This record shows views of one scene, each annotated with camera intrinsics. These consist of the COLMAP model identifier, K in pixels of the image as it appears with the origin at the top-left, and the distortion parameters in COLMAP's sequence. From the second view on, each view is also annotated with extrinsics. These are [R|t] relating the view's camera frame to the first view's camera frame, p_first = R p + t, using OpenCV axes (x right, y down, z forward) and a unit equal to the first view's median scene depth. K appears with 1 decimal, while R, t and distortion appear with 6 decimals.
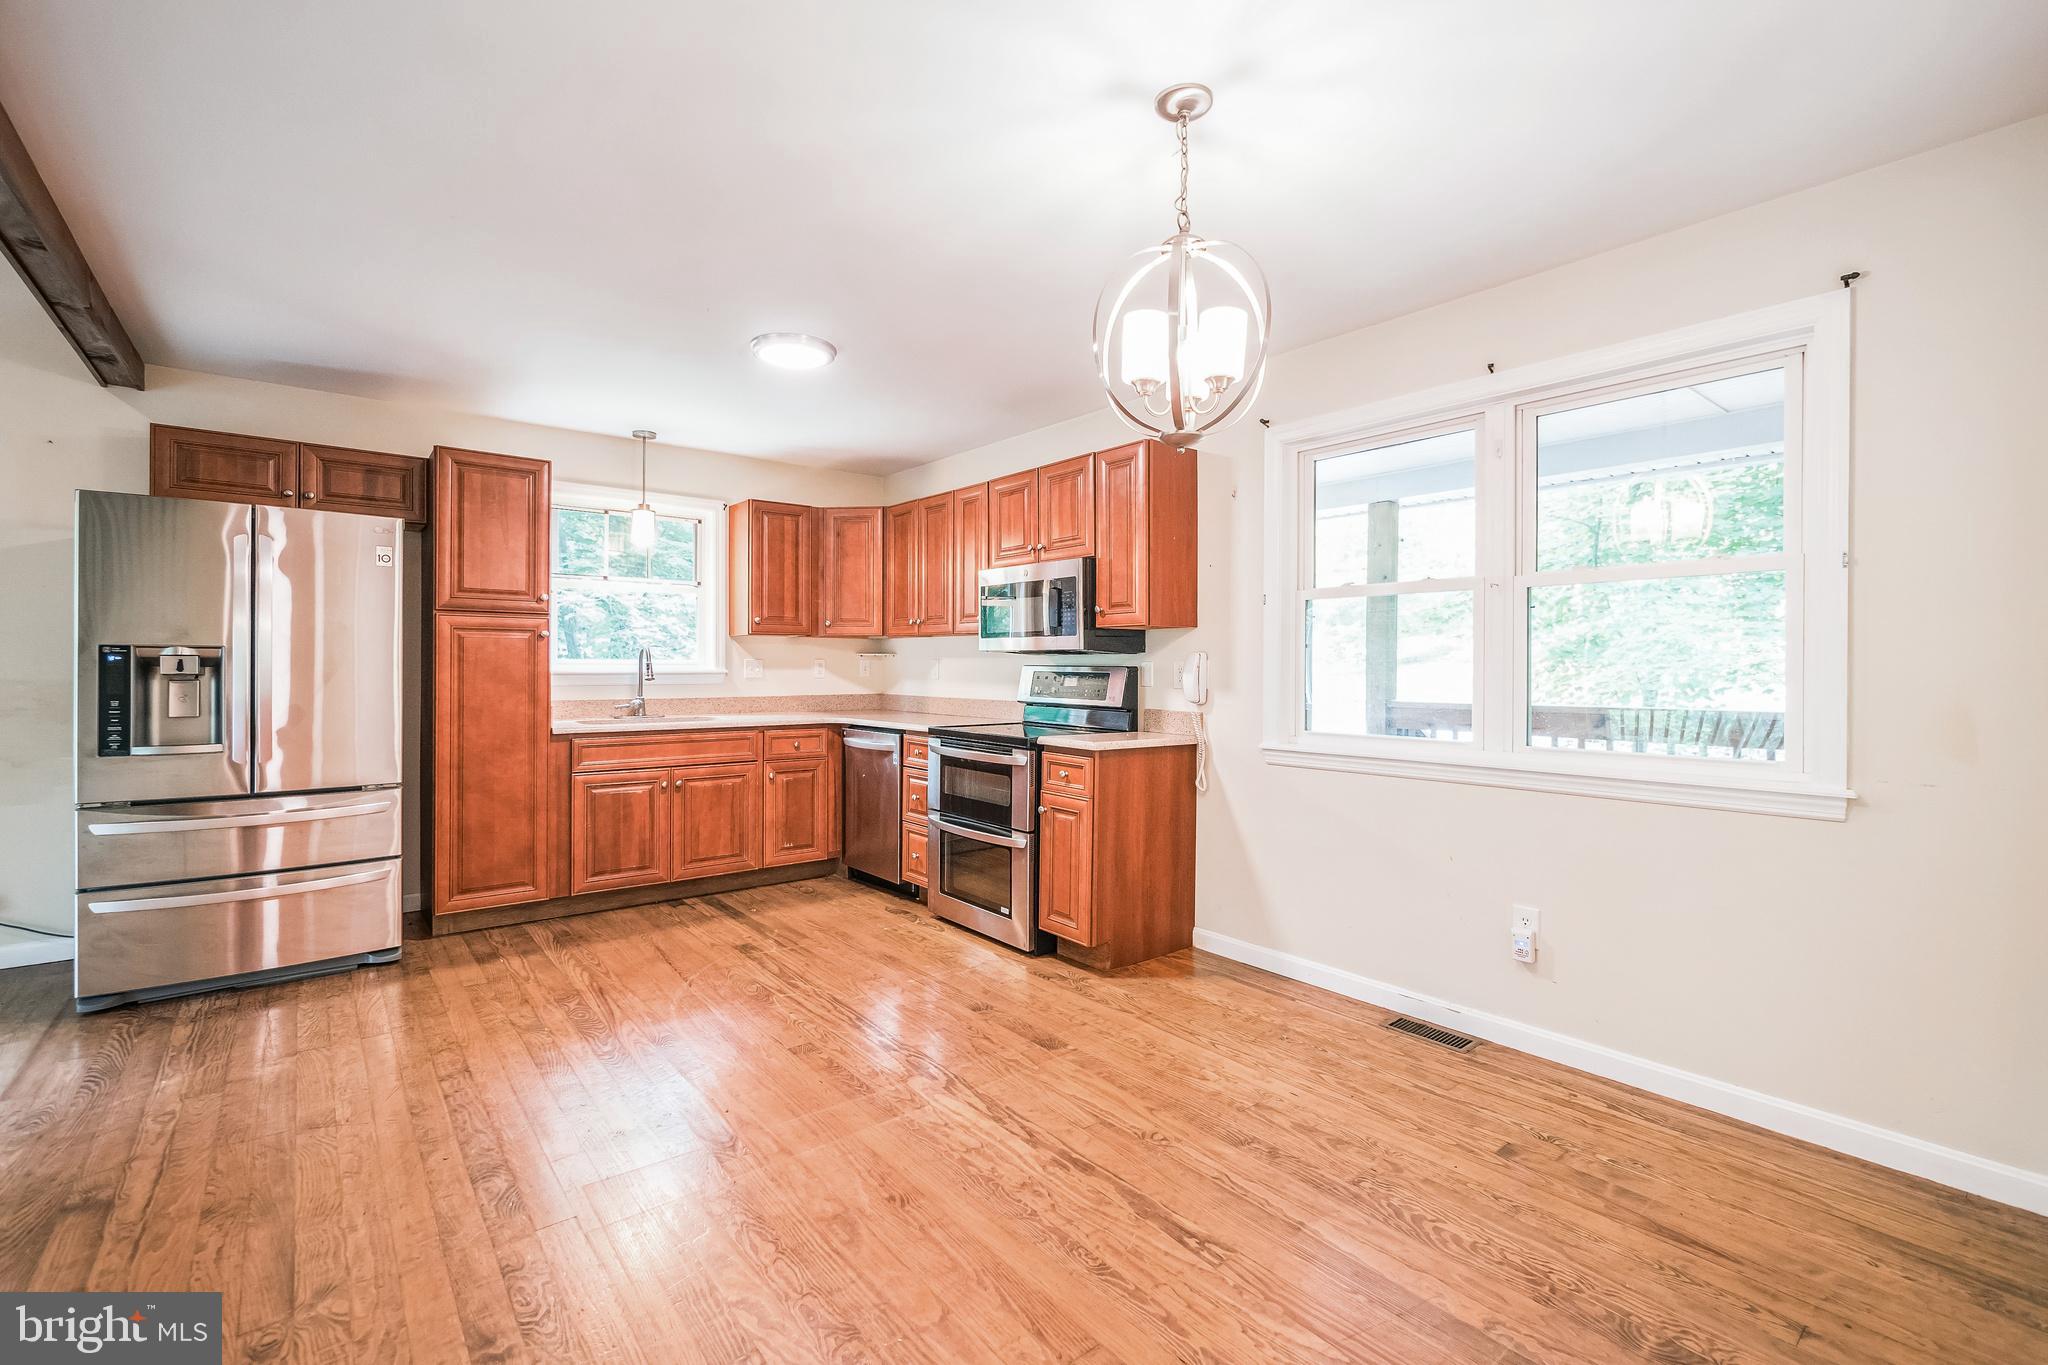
lens RADIAL K [[879.2, 0, 1043.0], [0, 879.2, 668.4], [0, 0, 1]] dist [-0.008980, 0.001547]
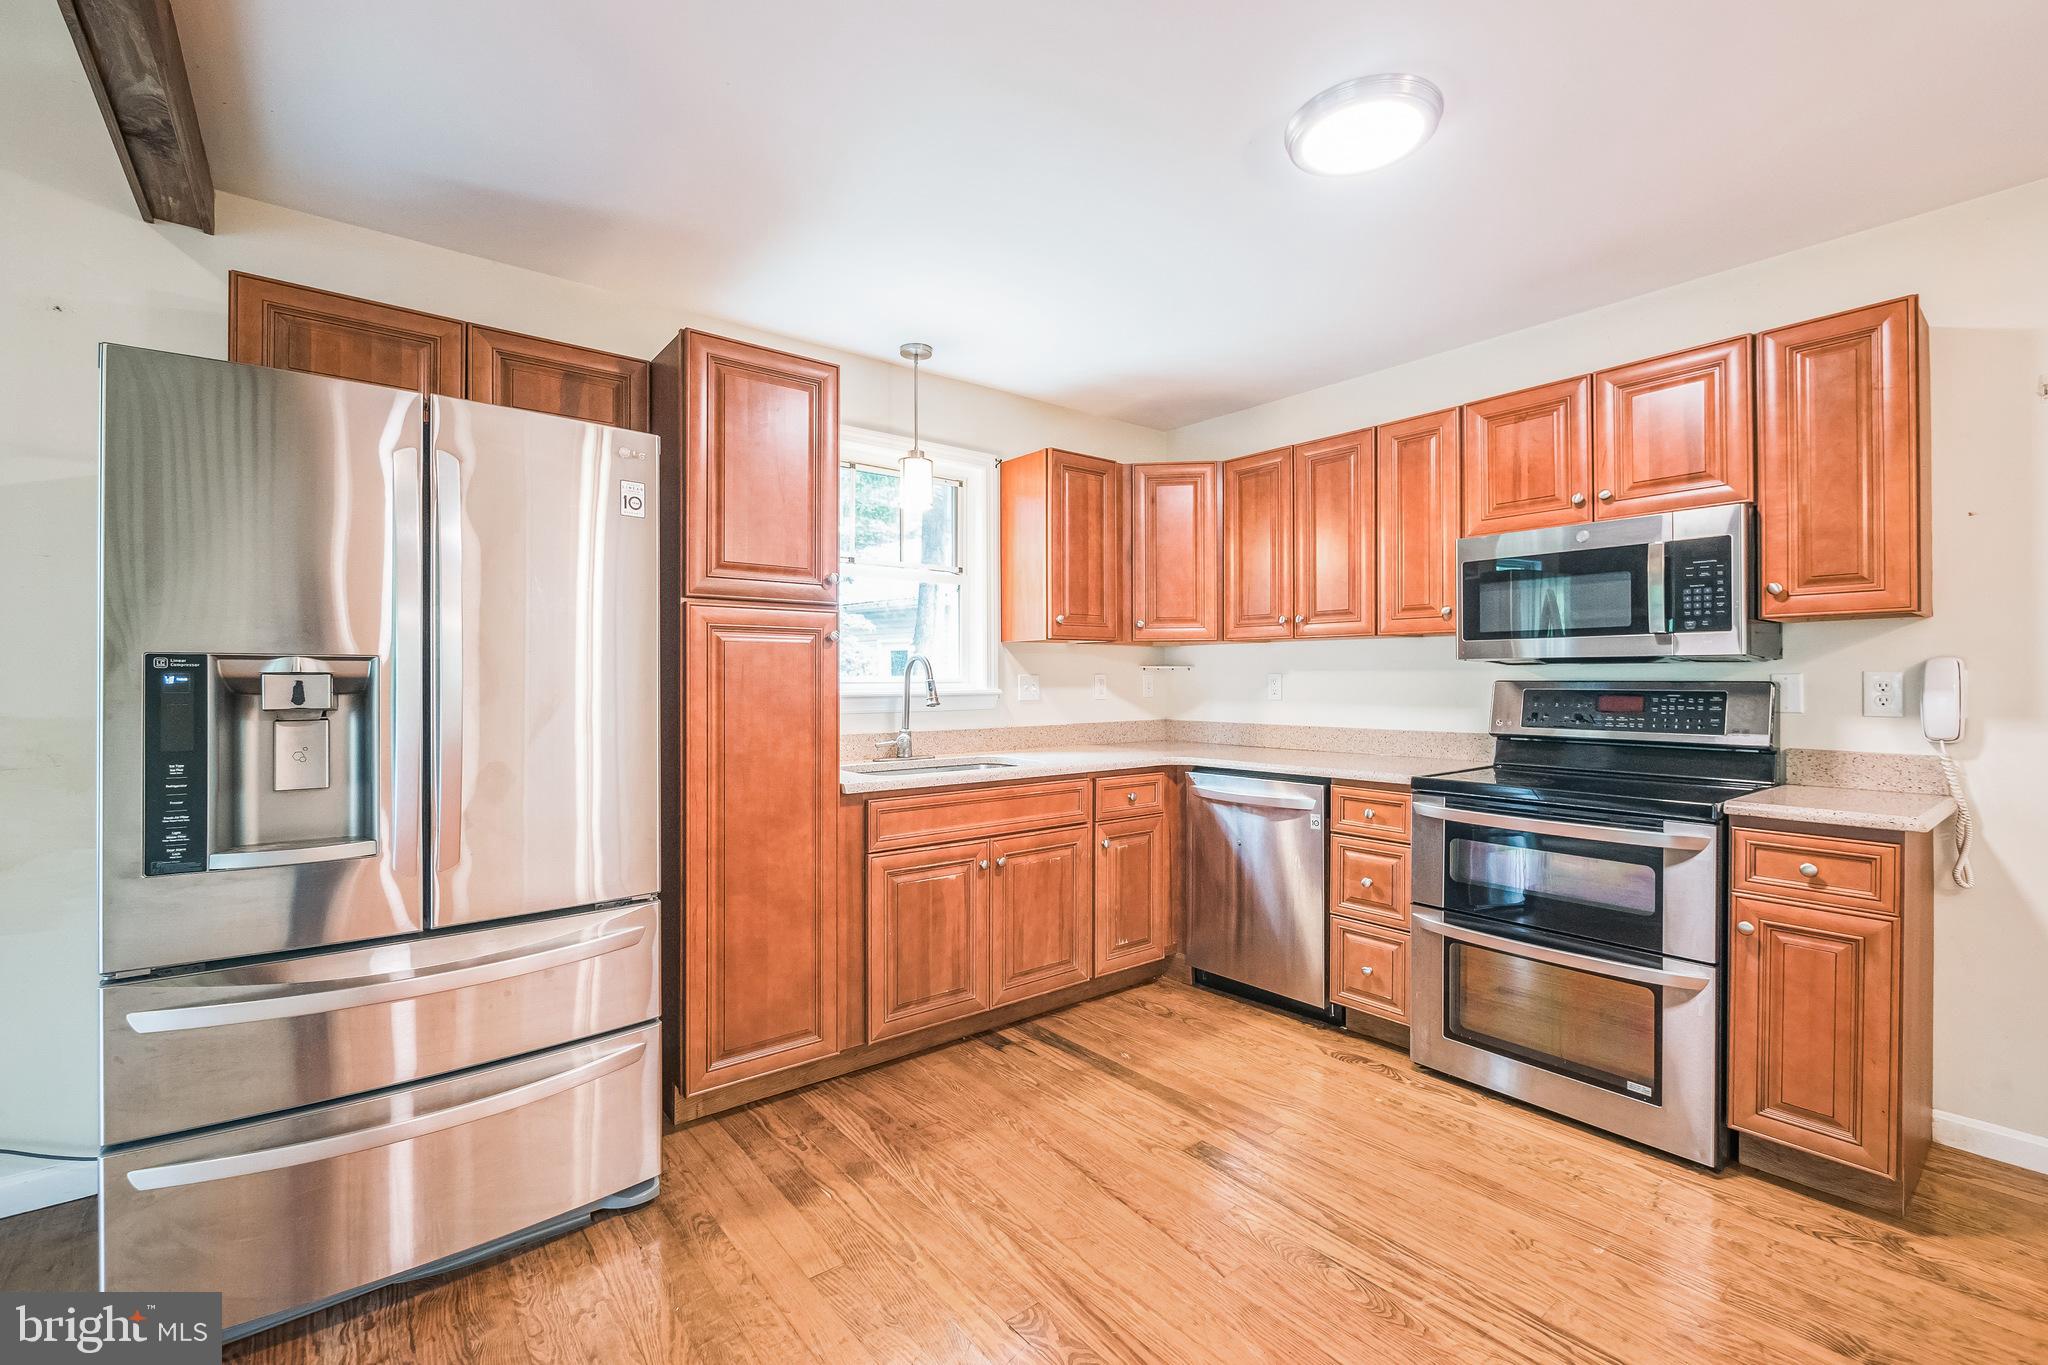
lens RADIAL K [[879.2, 0, 1052.7], [0, 879.2, 677.8], [0, 0, 1]] dist [-0.008980, 0.001547]
pose [[0.999923, -0.006837, -0.010379, -0.440158], [0.006780, 0.999962, -0.005536, -0.005224], [0.010416, 0.005465, 0.999931, 0.398875]]
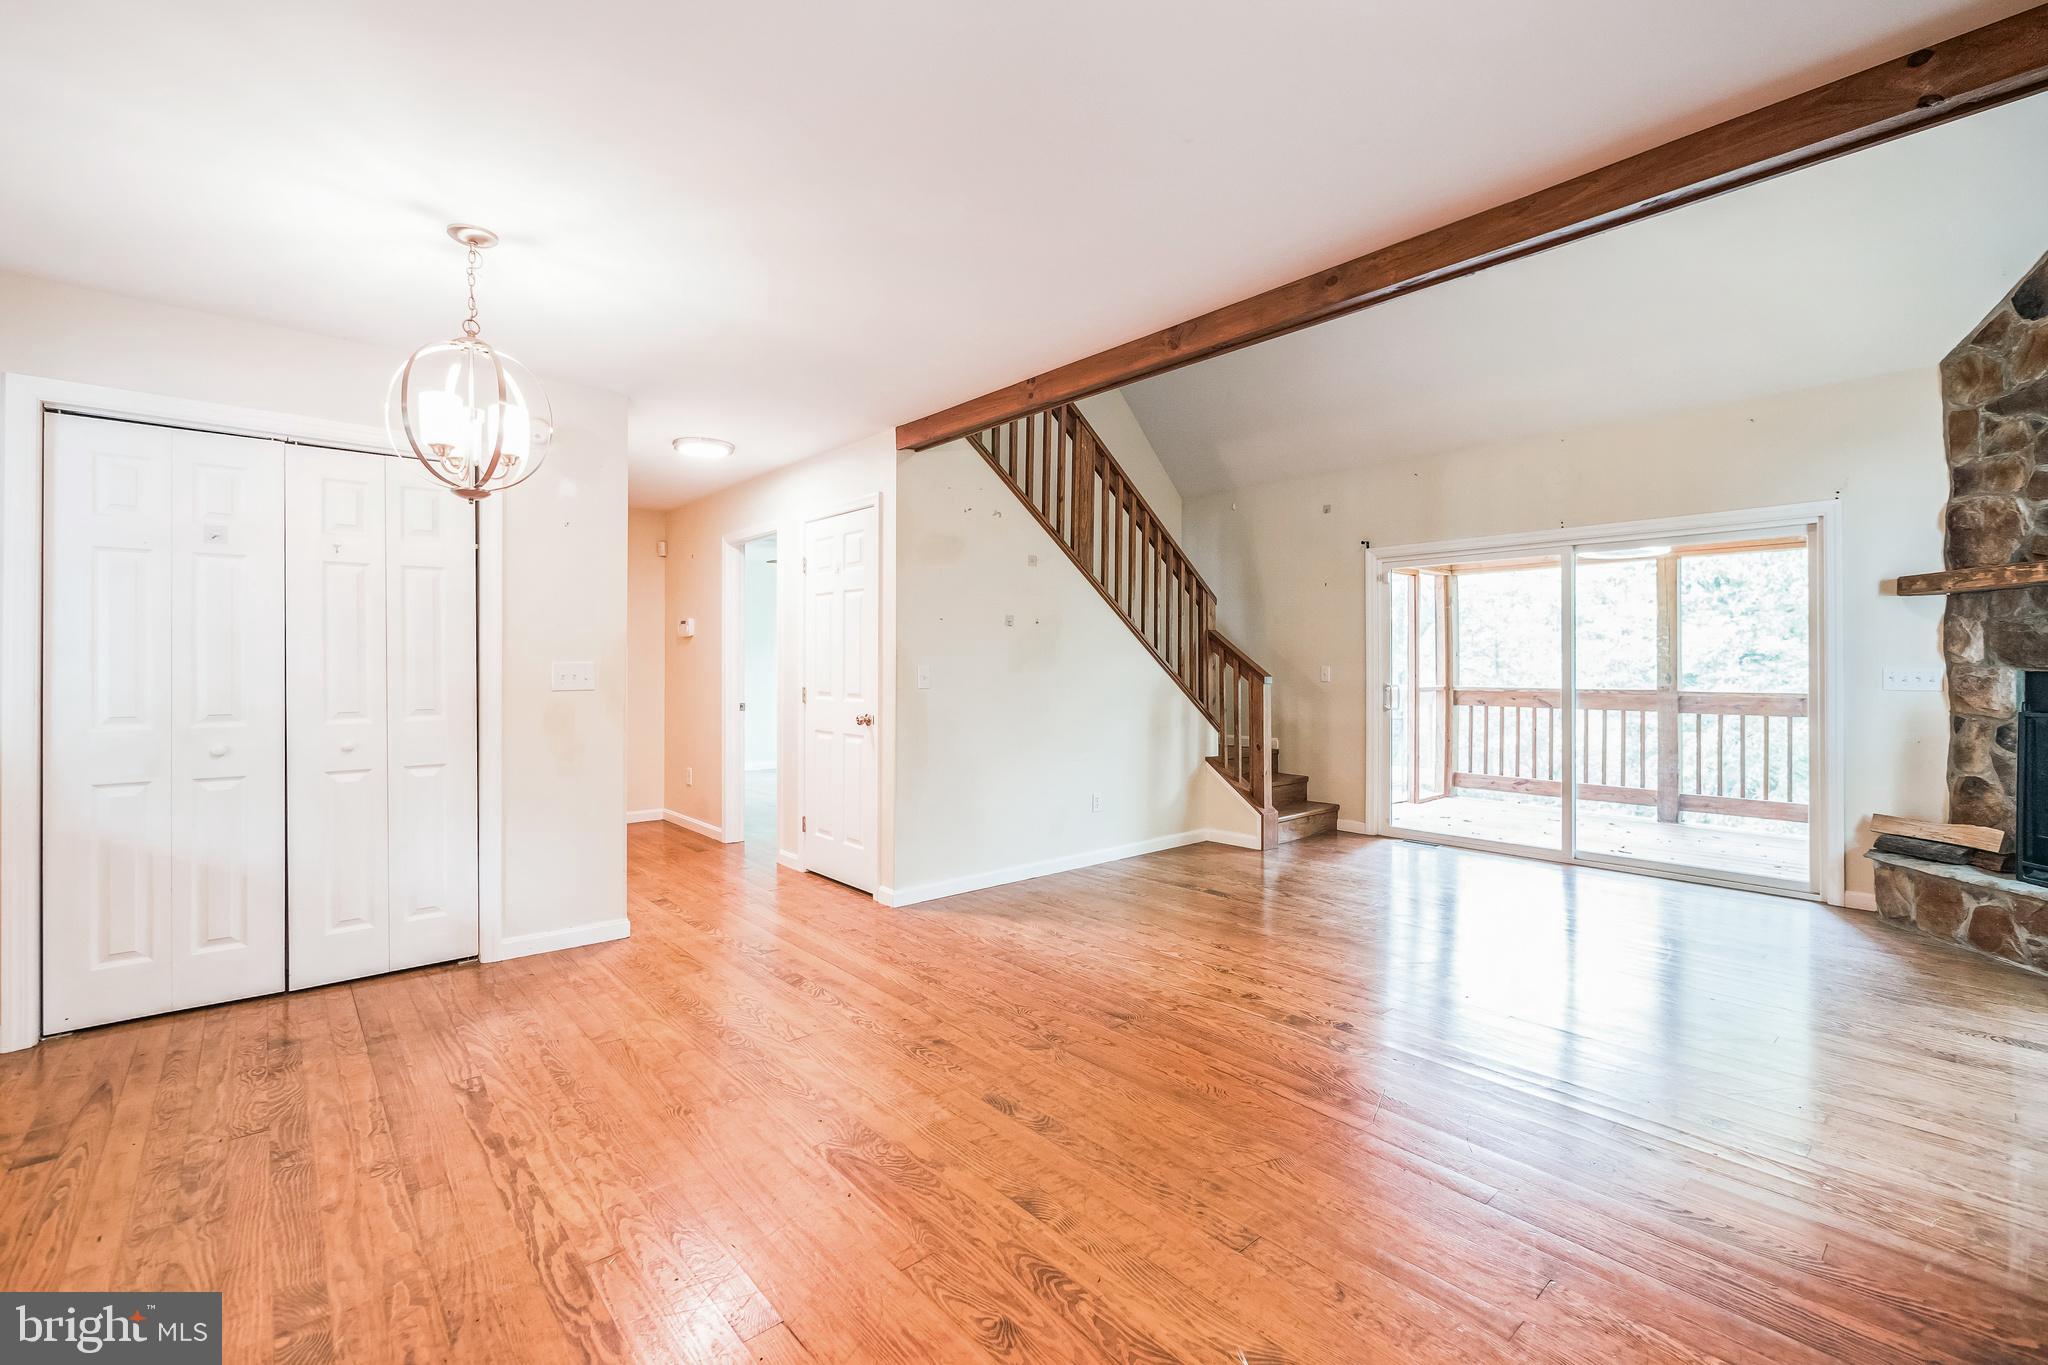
lens RADIAL K [[879.2, 0, 1029.4], [0, 879.2, 672.9], [0, 0, 1]] dist [-0.008980, 0.001547]
pose [[-0.999760, -0.007380, -0.020612, -0.330170], [-0.007543, 0.999941, 0.007858, -0.005410], [0.020553, 0.008011, -0.999757, 1.188386]]
